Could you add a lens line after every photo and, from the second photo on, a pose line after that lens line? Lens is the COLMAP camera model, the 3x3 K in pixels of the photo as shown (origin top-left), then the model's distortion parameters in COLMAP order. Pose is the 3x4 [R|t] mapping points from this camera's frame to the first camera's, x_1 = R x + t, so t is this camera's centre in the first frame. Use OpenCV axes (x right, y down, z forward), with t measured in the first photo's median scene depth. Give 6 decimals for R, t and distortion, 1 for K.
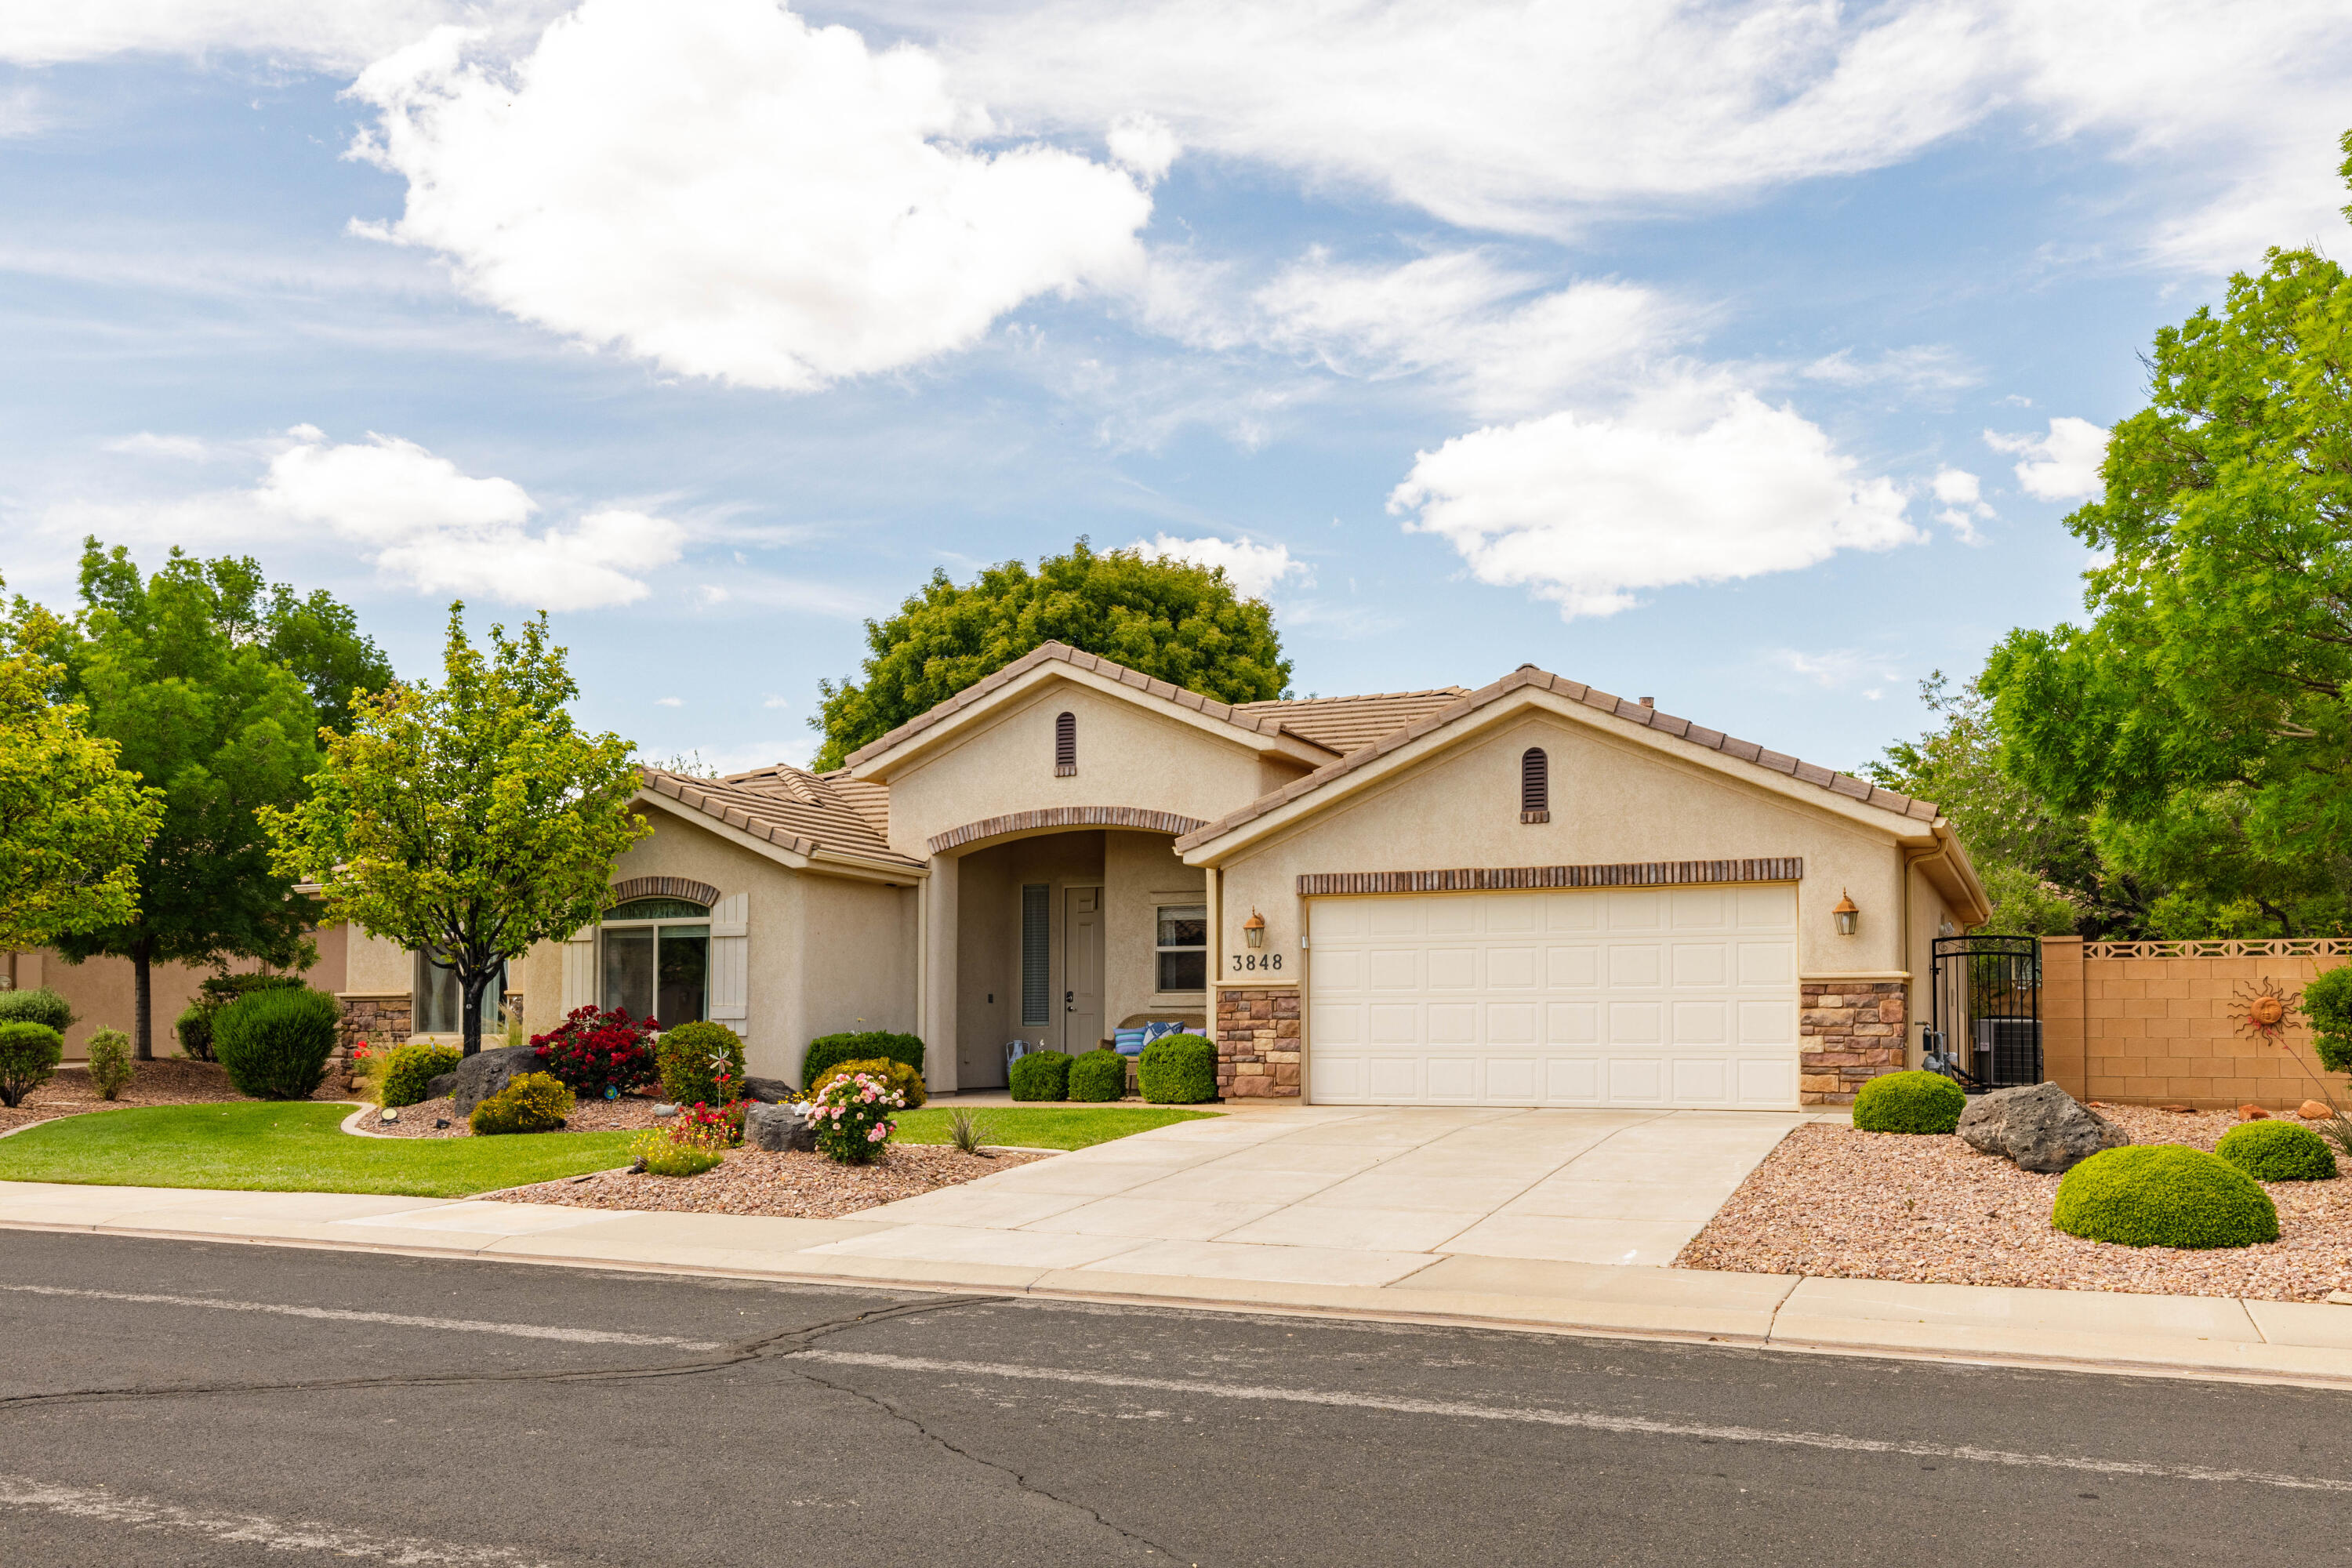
lens RADIAL K [[2290.9, 0, 1178.2], [0, 2290.9, 913.7], [0, 0, 1]] dist [-0.000498, 0.033786]
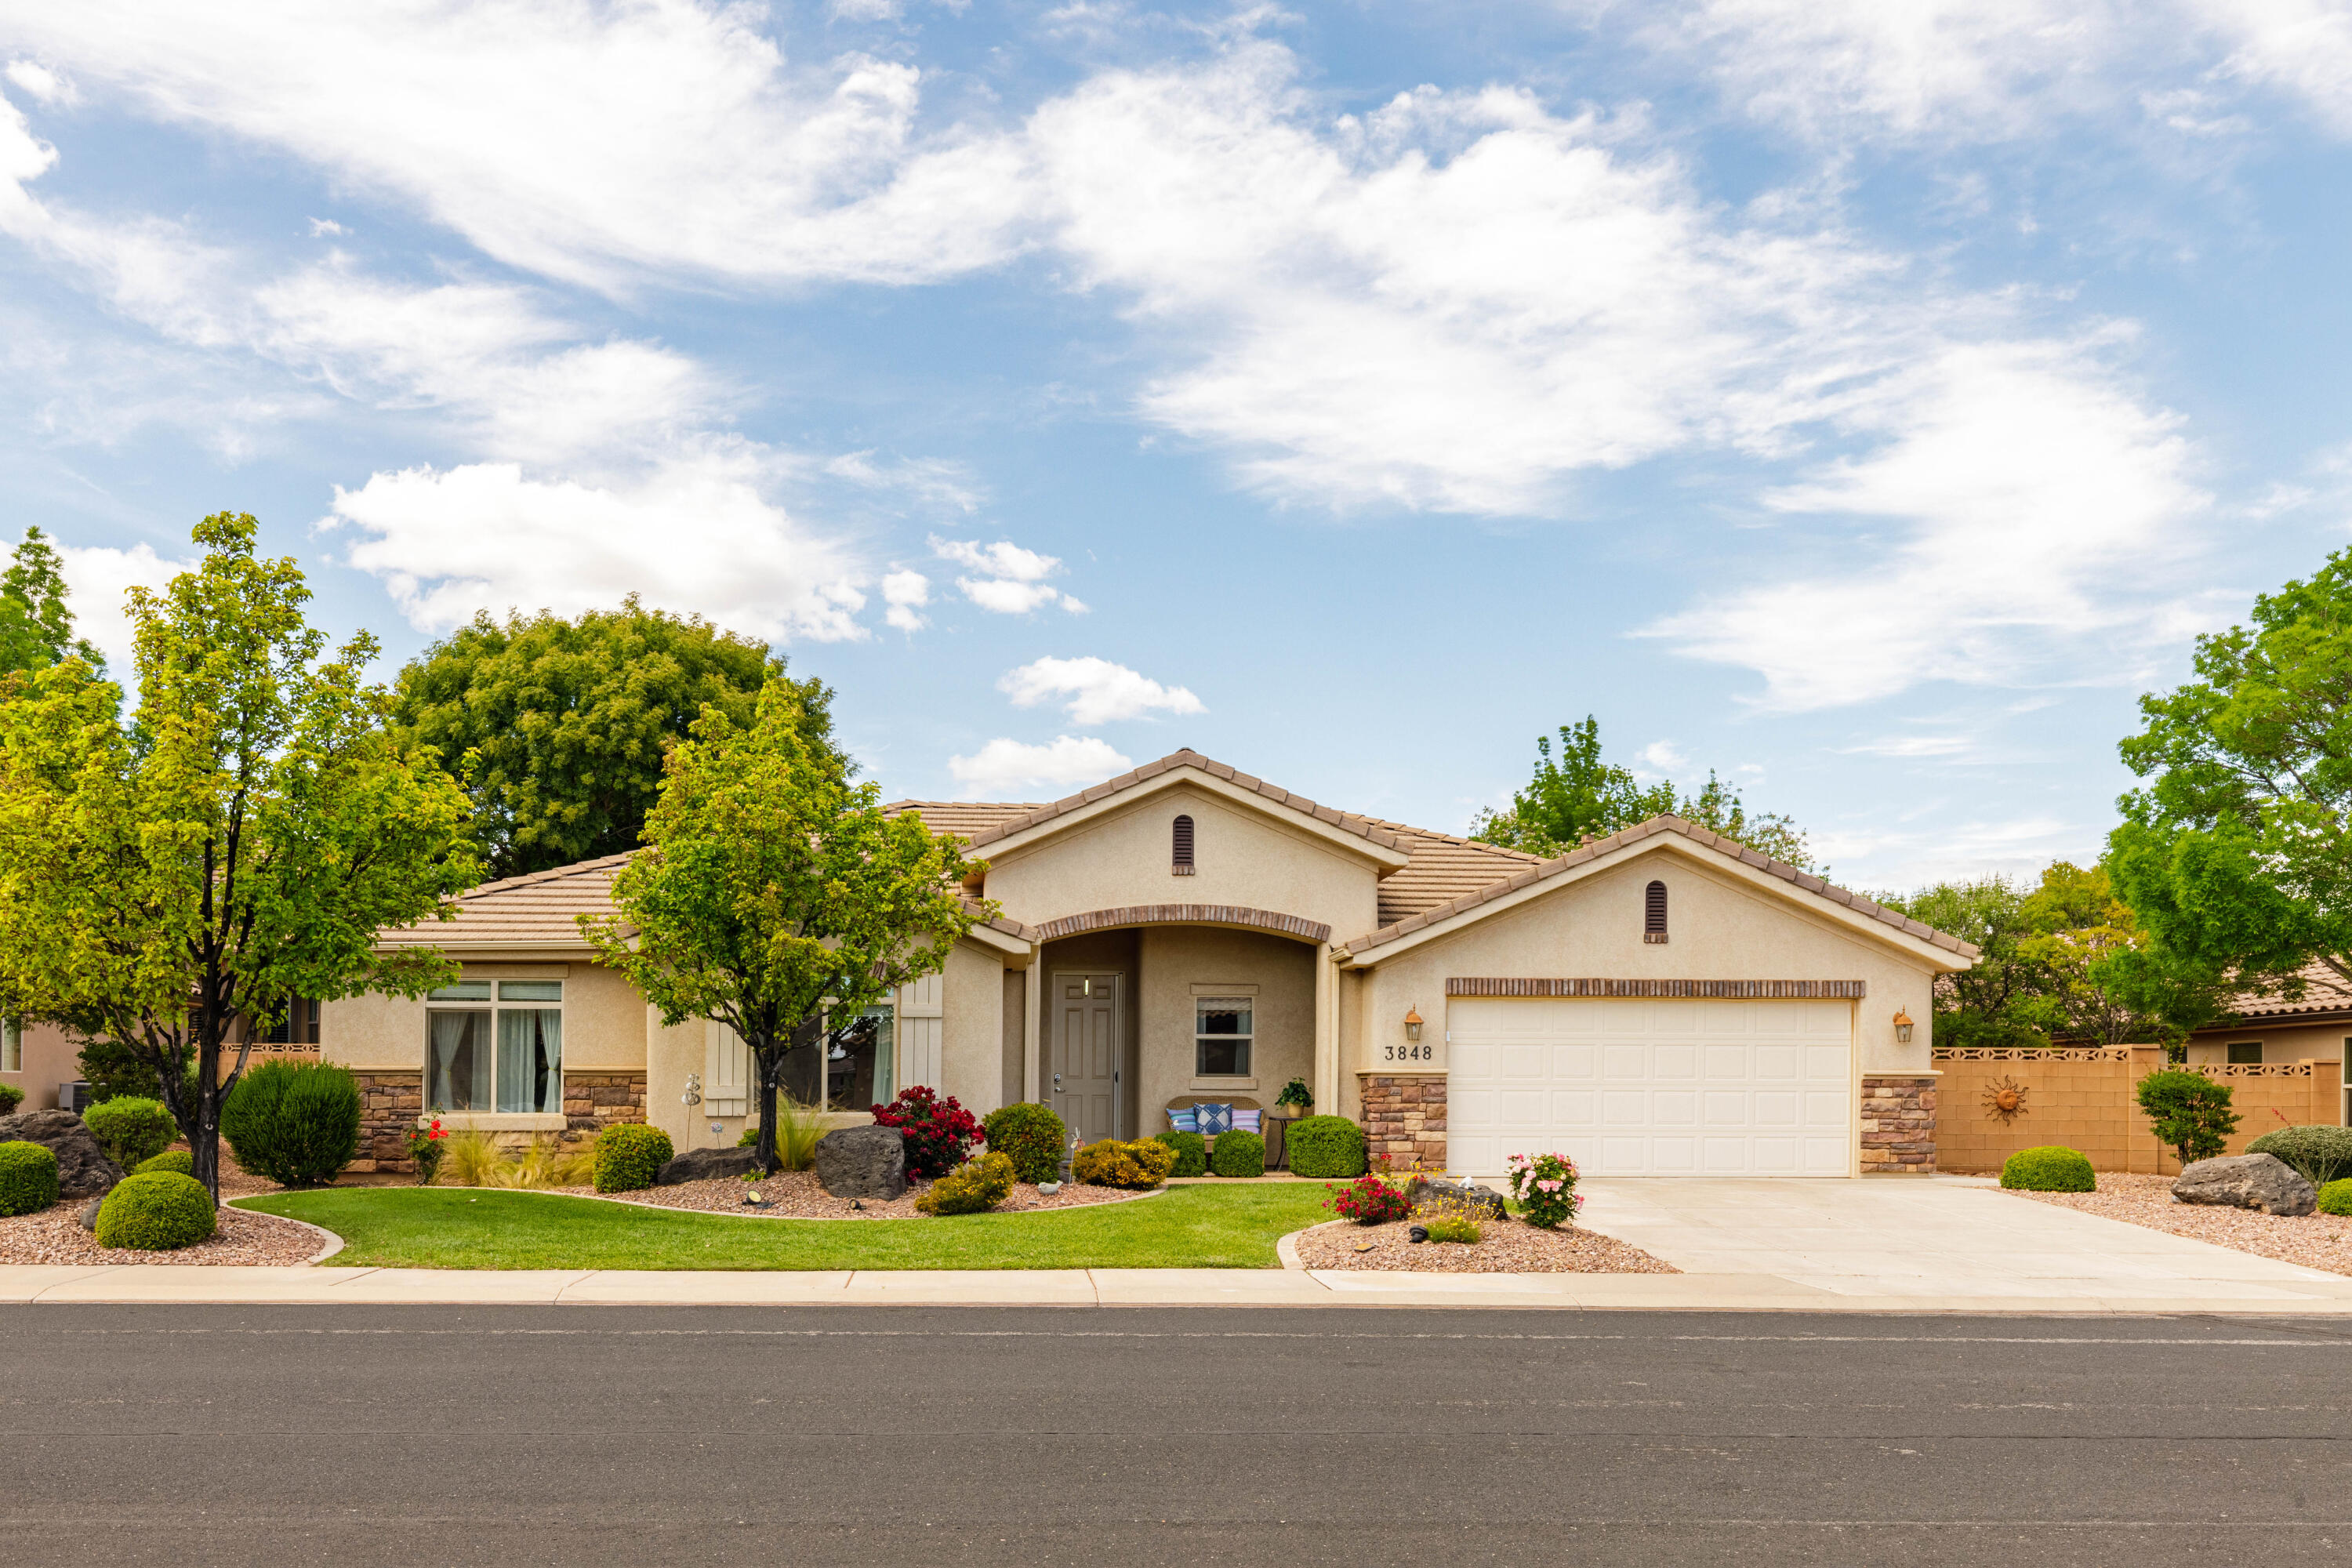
lens RADIAL K [[2310.0, 0, 1172.1], [0, 2310.0, 1115.2], [0, 0, 1]] dist [-0.031277, 0.026583]
pose [[0.855438, 0.001591, 0.517903, -0.551048], [-0.031364, 0.998319, 0.048737, -0.000108], [-0.516955, -0.057934, 0.854050, 0.066195]]
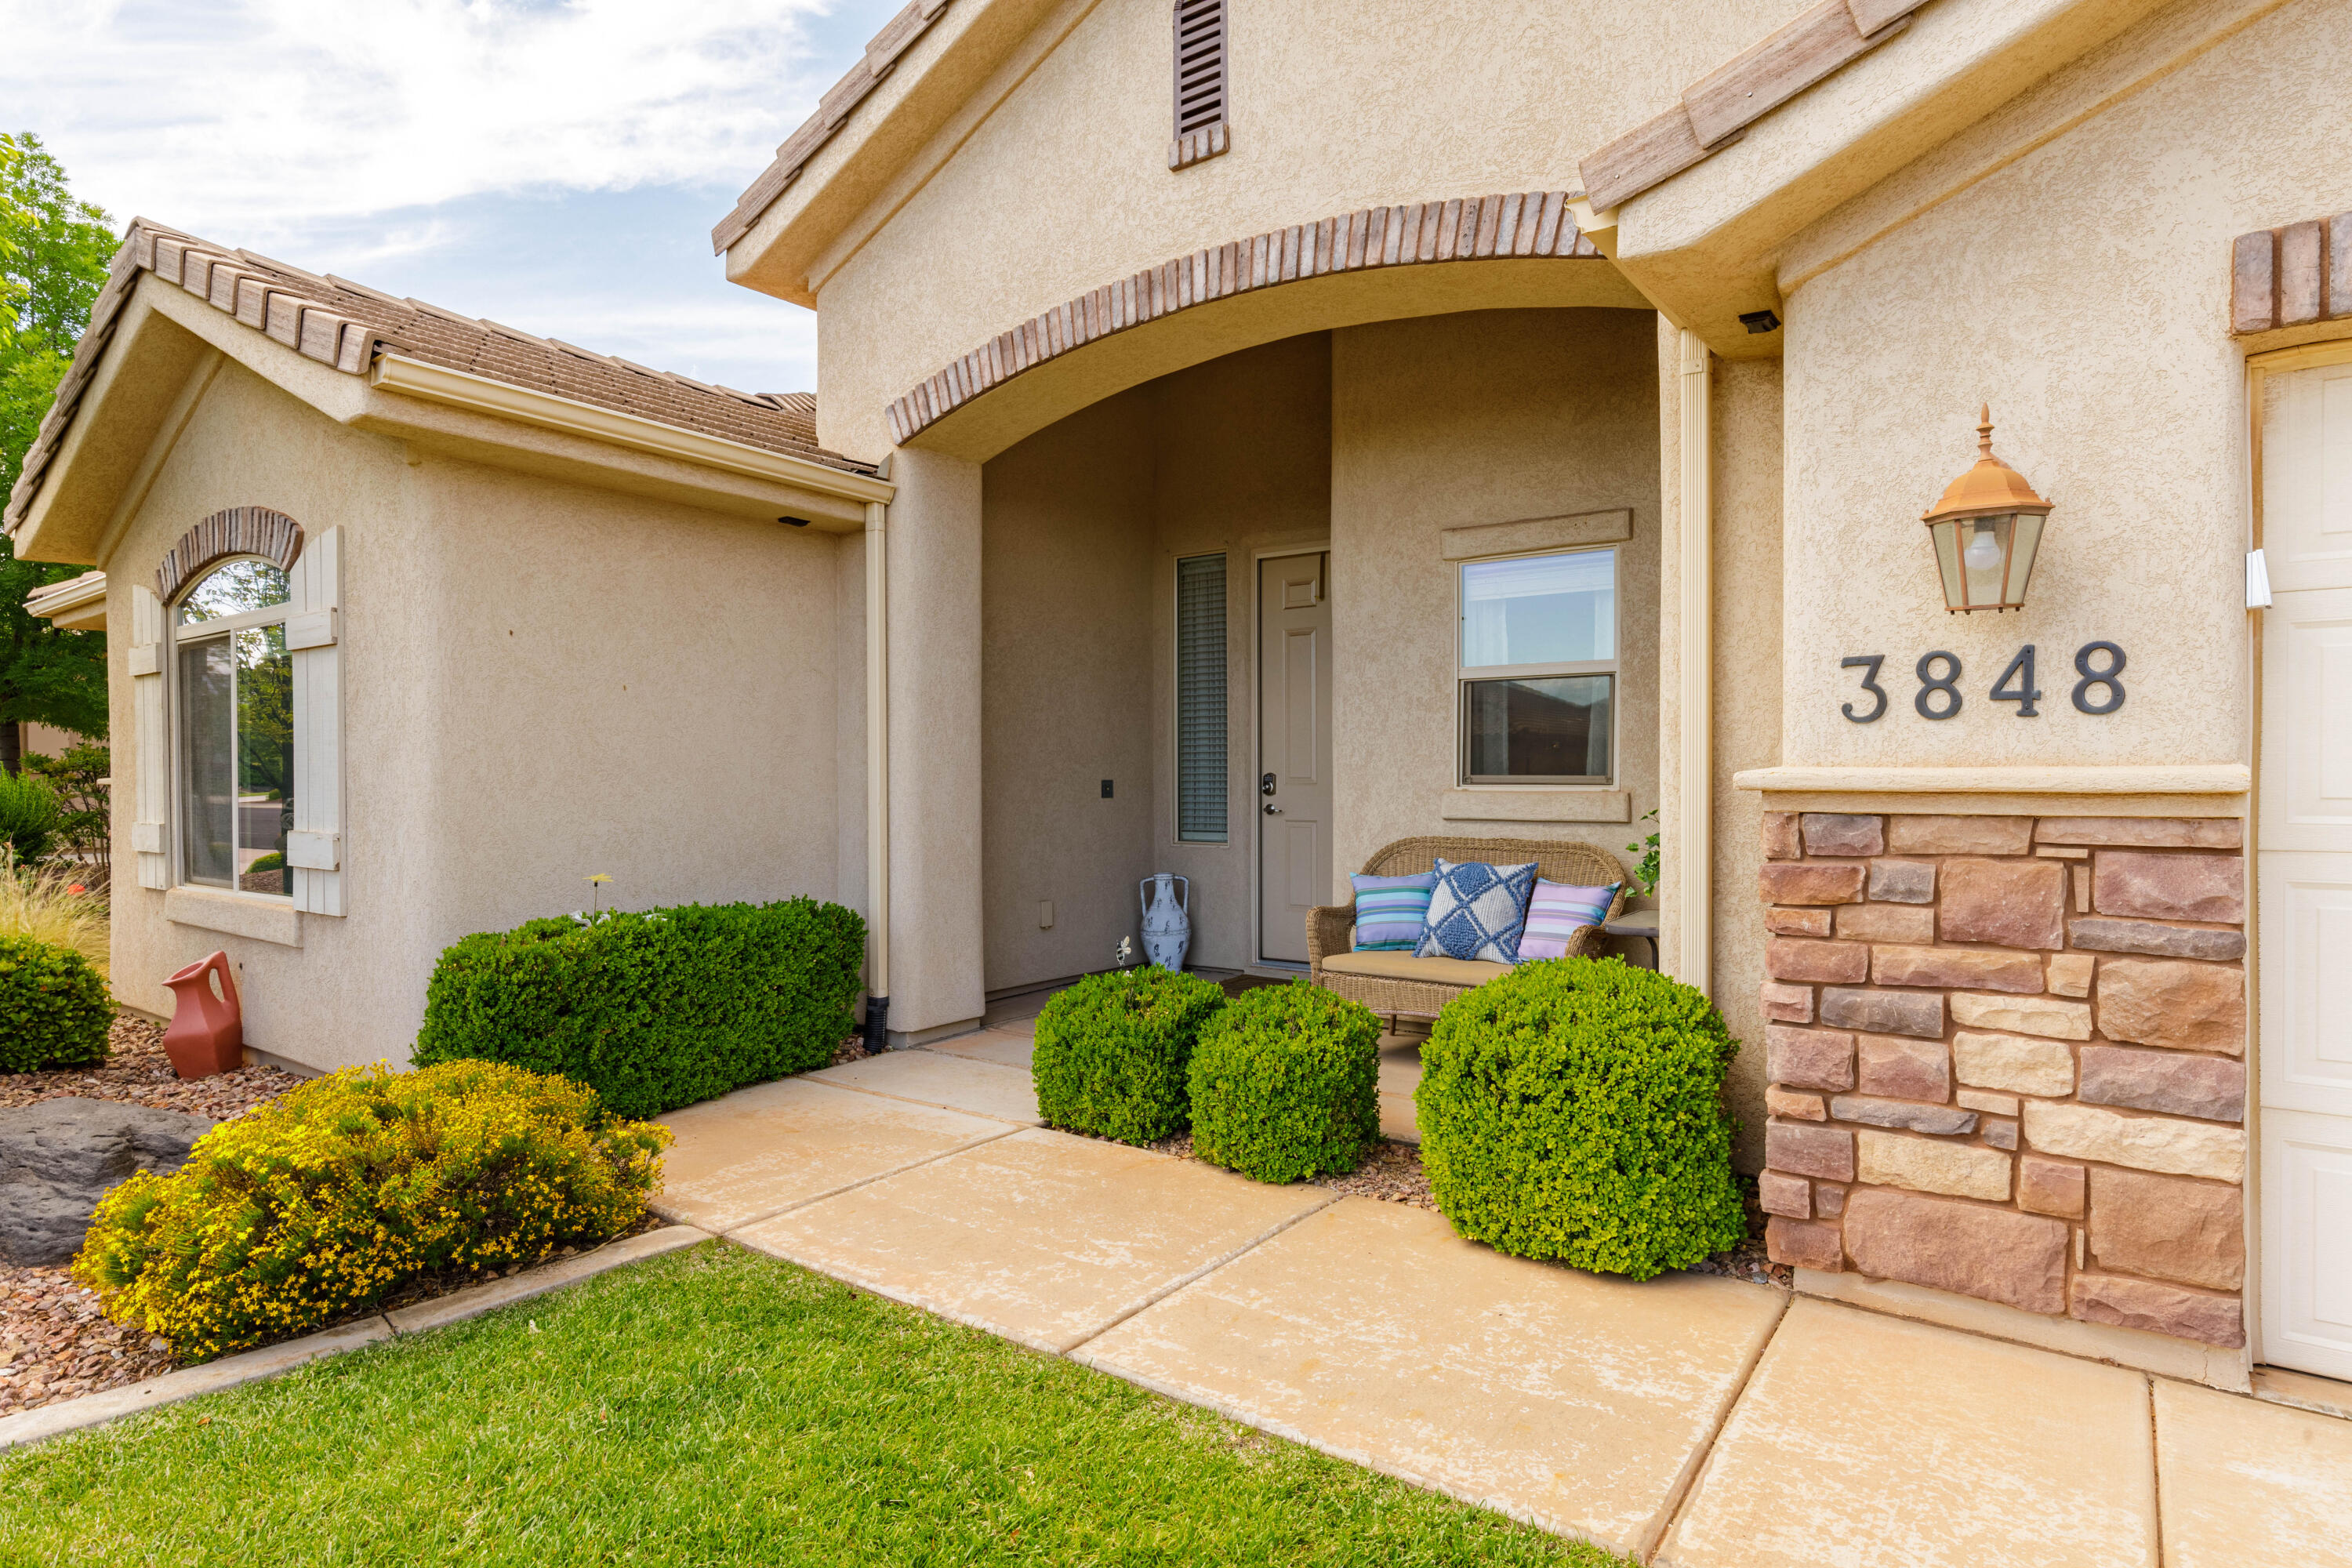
lens RADIAL K [[1337.7, 0, 1216.9], [0, 1337.7, 779.1], [0, 0, 1]] dist [0.025249, -0.000175]
pose [[0.987479, -0.002984, -0.157724, -0.013709], [0.012606, 0.998117, 0.060036, 0.018083], [0.157248, -0.061272, 0.985657, 0.720179]]
